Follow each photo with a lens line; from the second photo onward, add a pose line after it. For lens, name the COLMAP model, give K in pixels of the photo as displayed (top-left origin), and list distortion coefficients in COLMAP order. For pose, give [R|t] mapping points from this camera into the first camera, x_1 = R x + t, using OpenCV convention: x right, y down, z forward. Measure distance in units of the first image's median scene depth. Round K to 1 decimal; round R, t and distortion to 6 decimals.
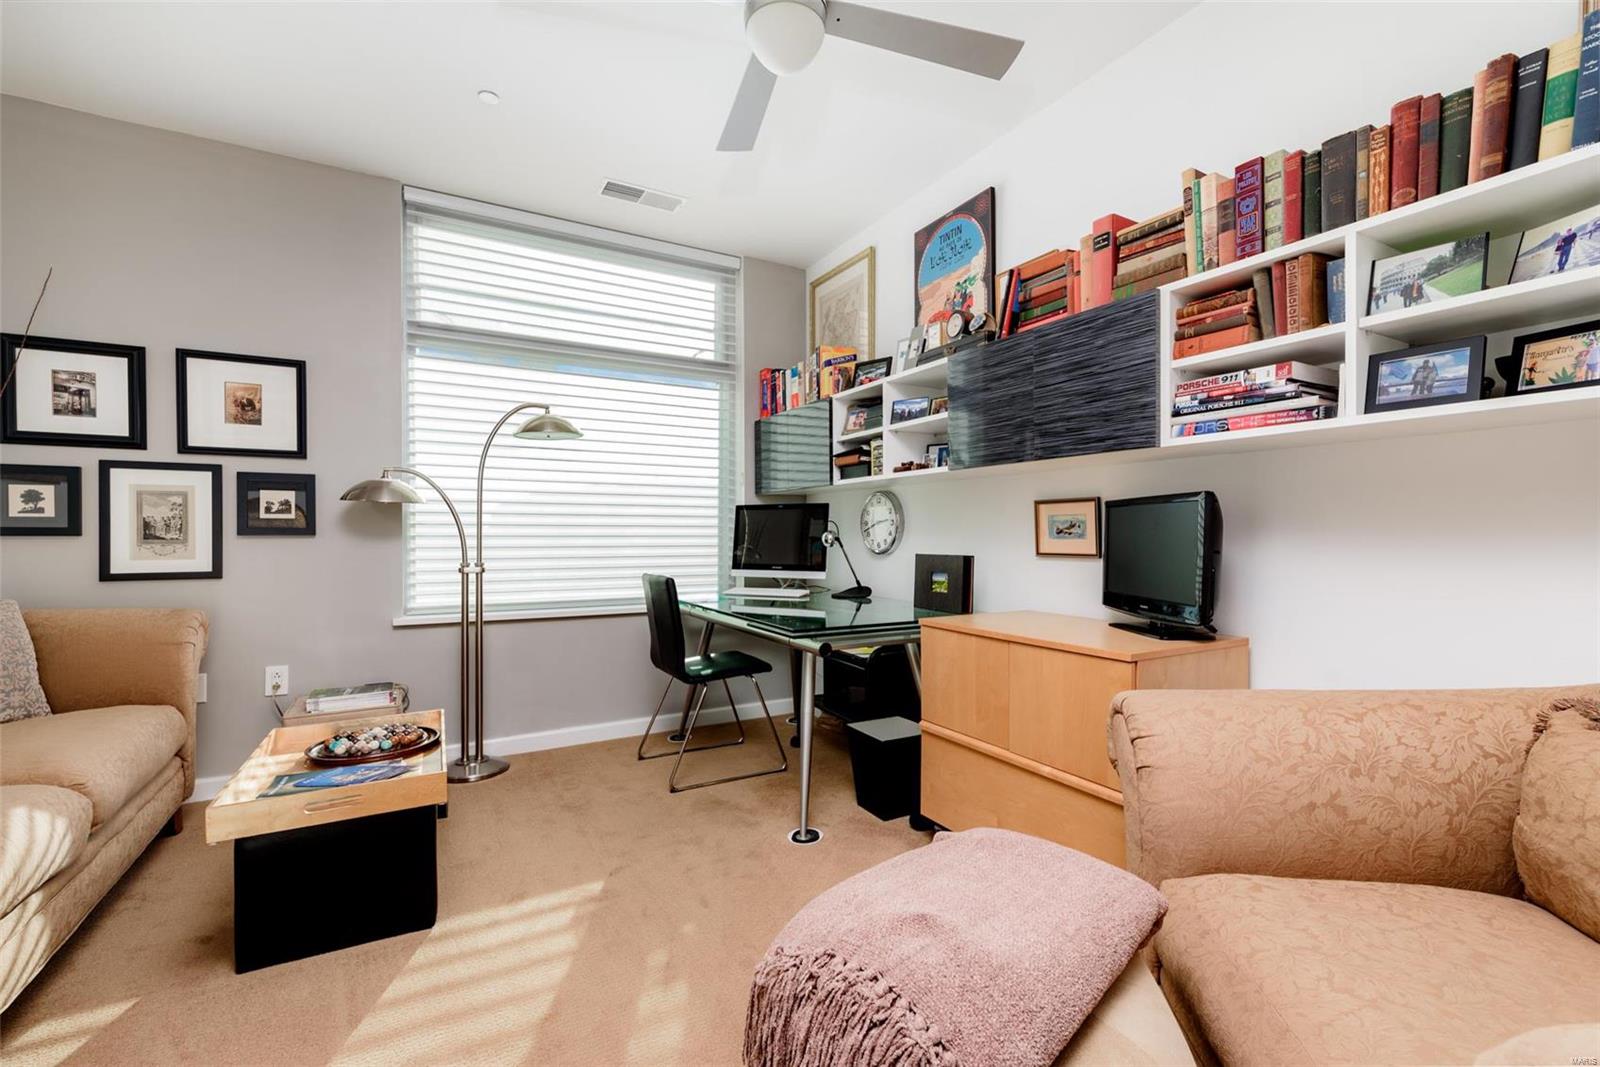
lens RADIAL K [[692.5, 0, 808.2], [0, 692.5, 536.5], [0, 0, 1]] dist [0.003077, -0.000496]
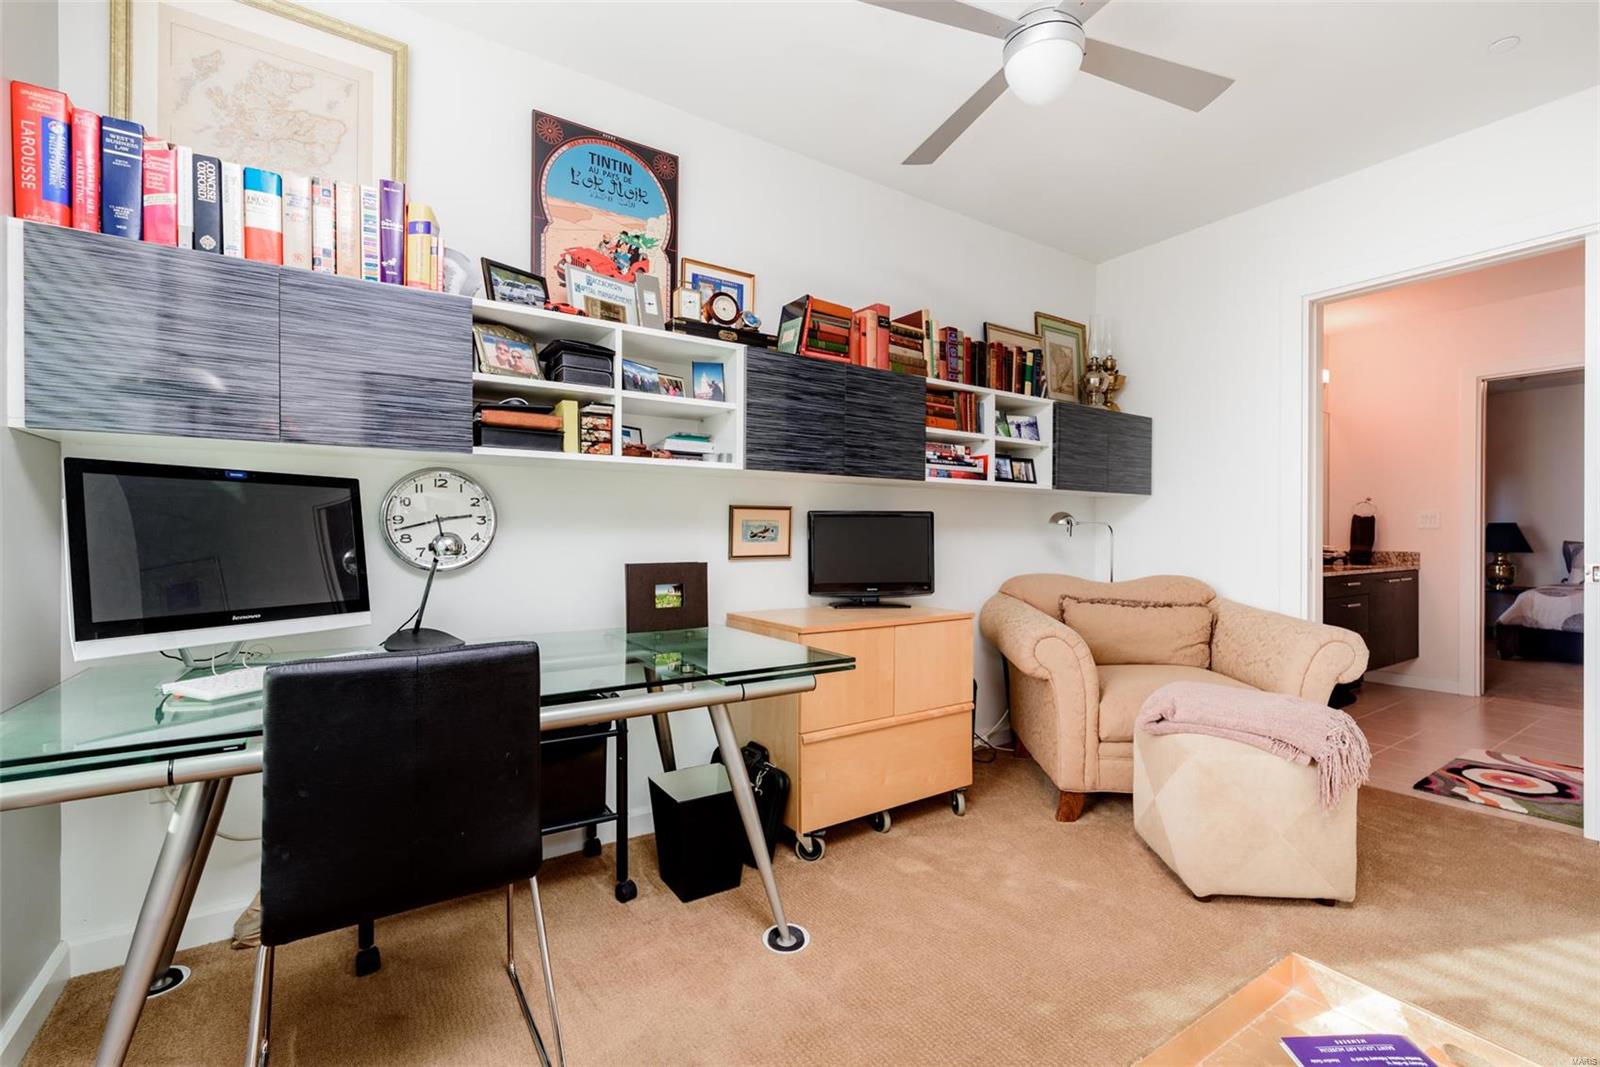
lens RADIAL K [[692.5, 0, 804.7], [0, 692.5, 536.5], [0, 0, 1]] dist [0.003077, -0.000496]
pose [[-0.075679, -0.005101, 0.997119, -0.825545], [0.001264, 0.999986, 0.005212, -0.011535], [-0.997131, 0.001655, -0.075672, 1.127973]]
